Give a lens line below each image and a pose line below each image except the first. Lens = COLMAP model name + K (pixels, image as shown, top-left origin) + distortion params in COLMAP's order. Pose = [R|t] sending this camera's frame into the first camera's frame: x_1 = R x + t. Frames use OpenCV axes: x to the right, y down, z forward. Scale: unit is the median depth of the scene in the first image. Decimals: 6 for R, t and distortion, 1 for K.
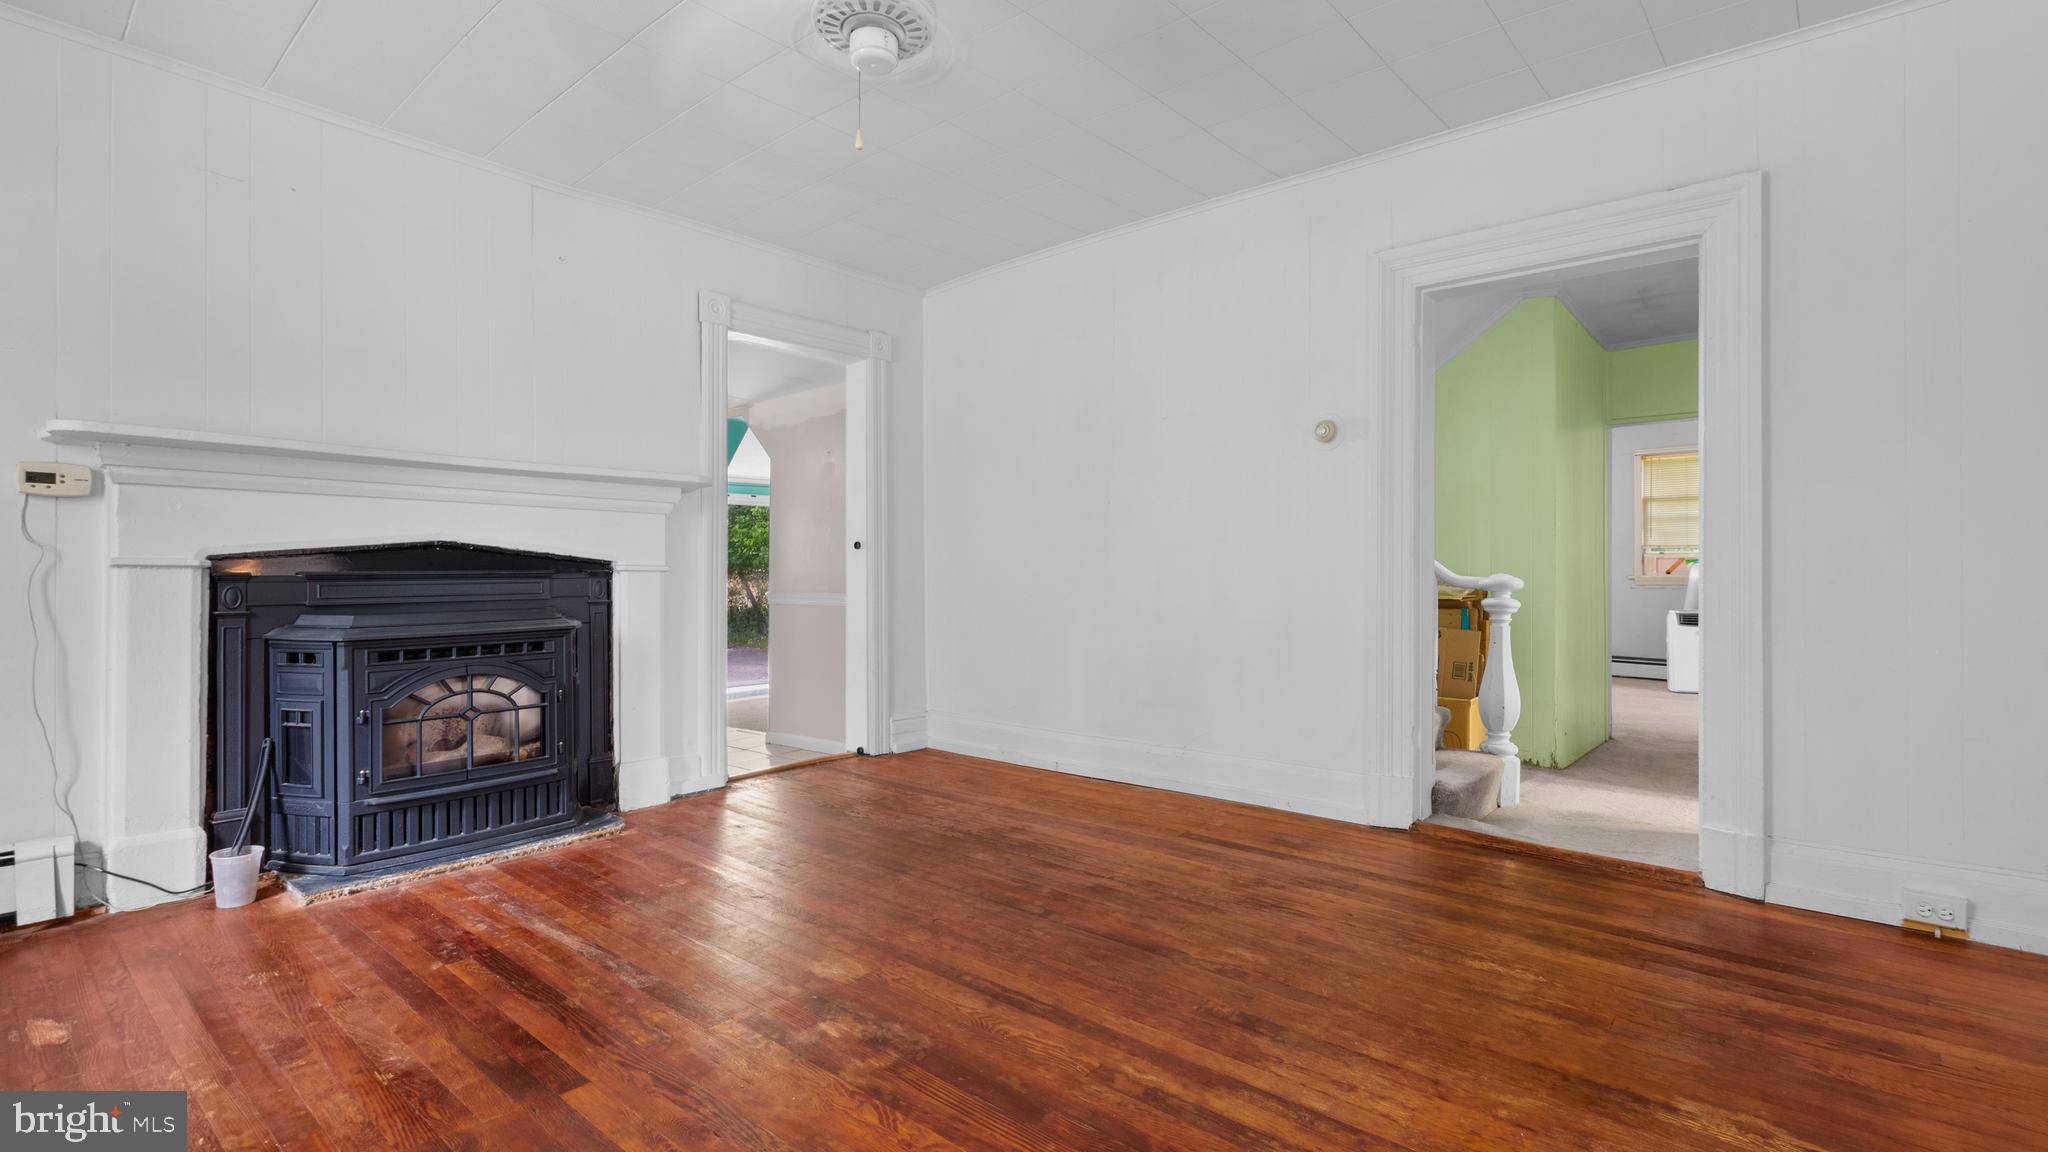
lens RADIAL K [[949.7, 0, 1039.3], [0, 949.7, 572.1], [0, 0, 1]] dist [0.005074, -0.000382]
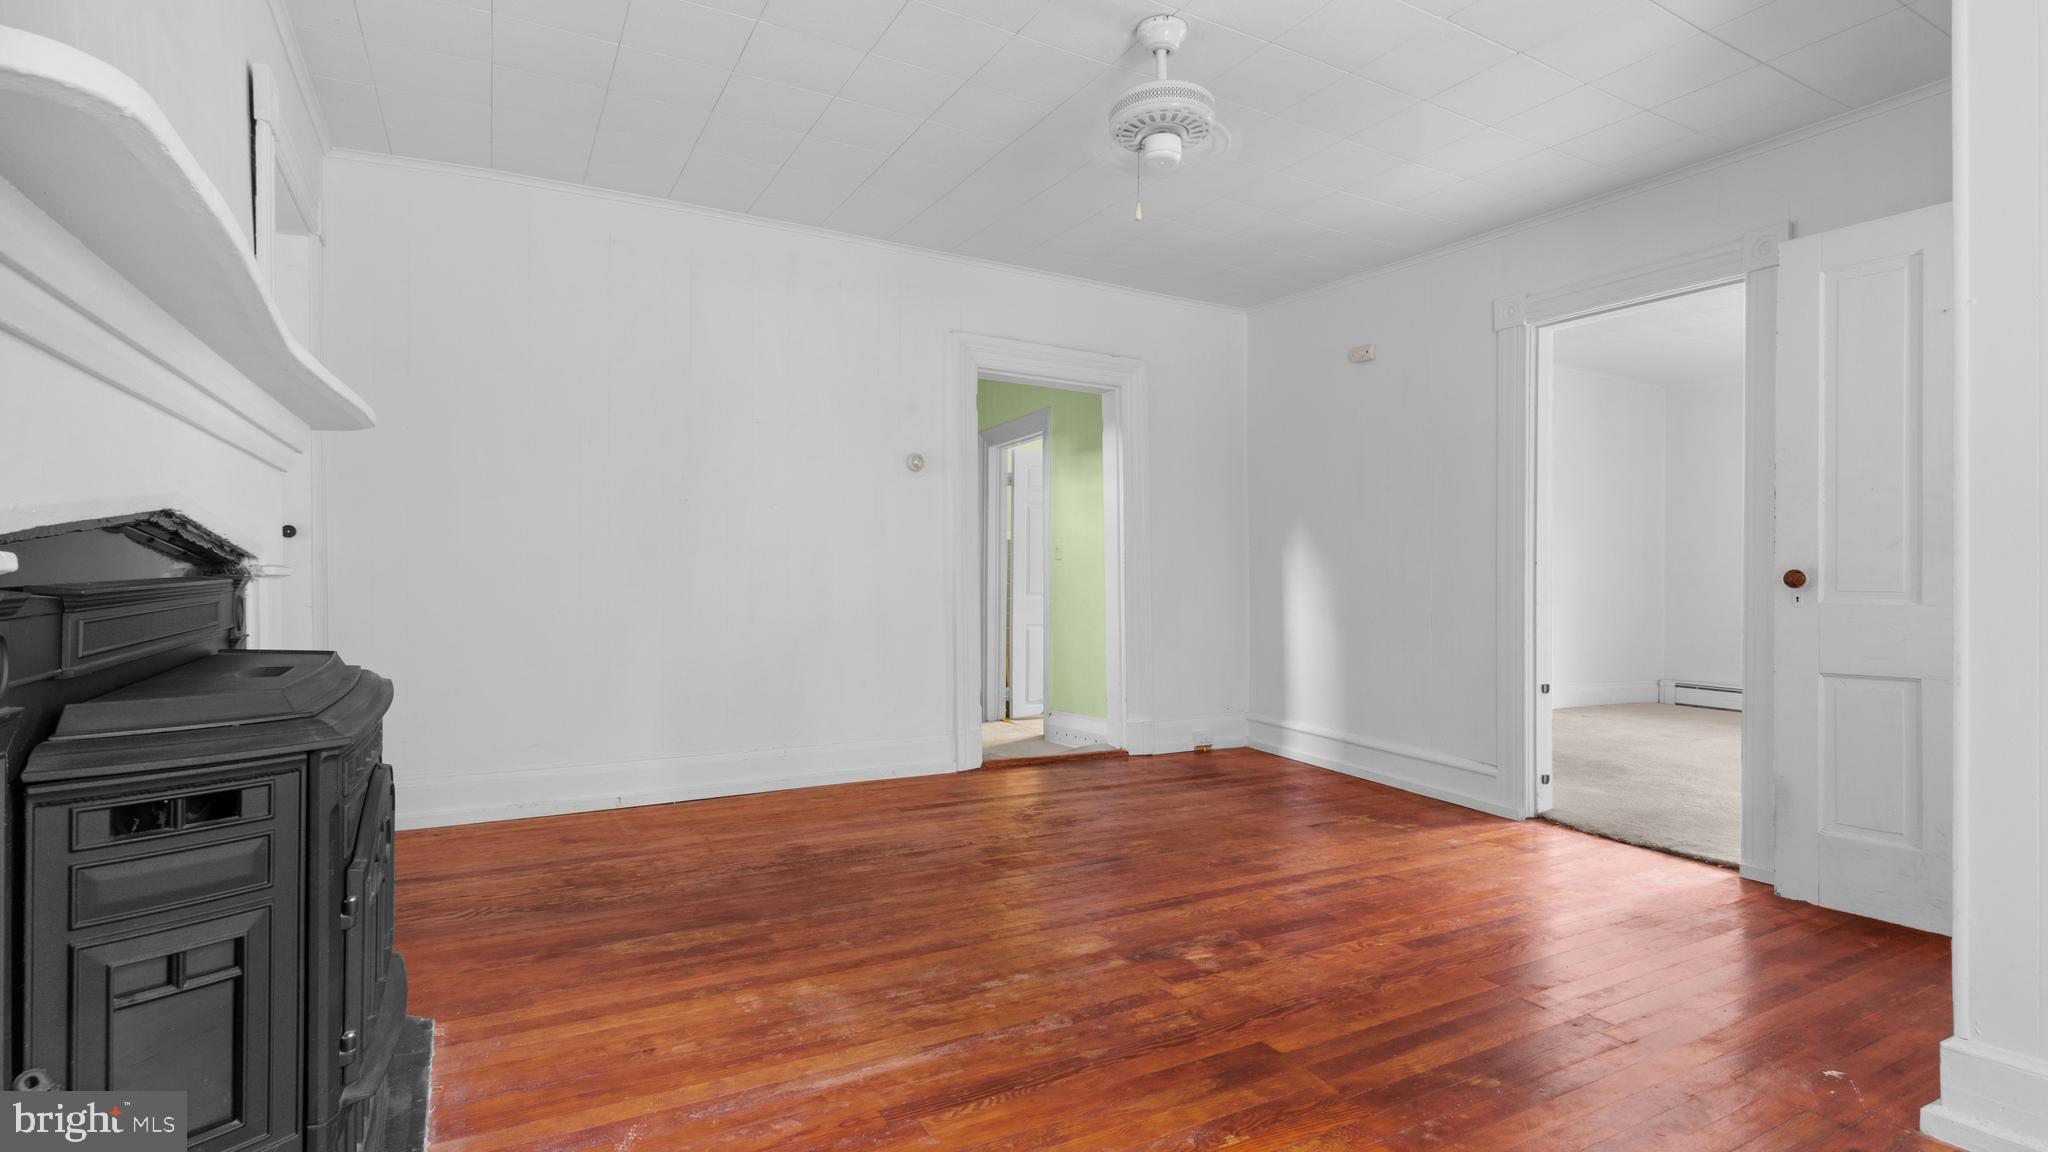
lens RADIAL K [[949.7, 0, 1044.8], [0, 949.7, 575.7], [0, 0, 1]] dist [0.005074, -0.000382]
pose [[0.336974, 0.001140, 0.941513, -1.192177], [-0.011914, 0.999924, 0.003053, -0.011109], [-0.941439, -0.012246, 0.336962, 0.641298]]
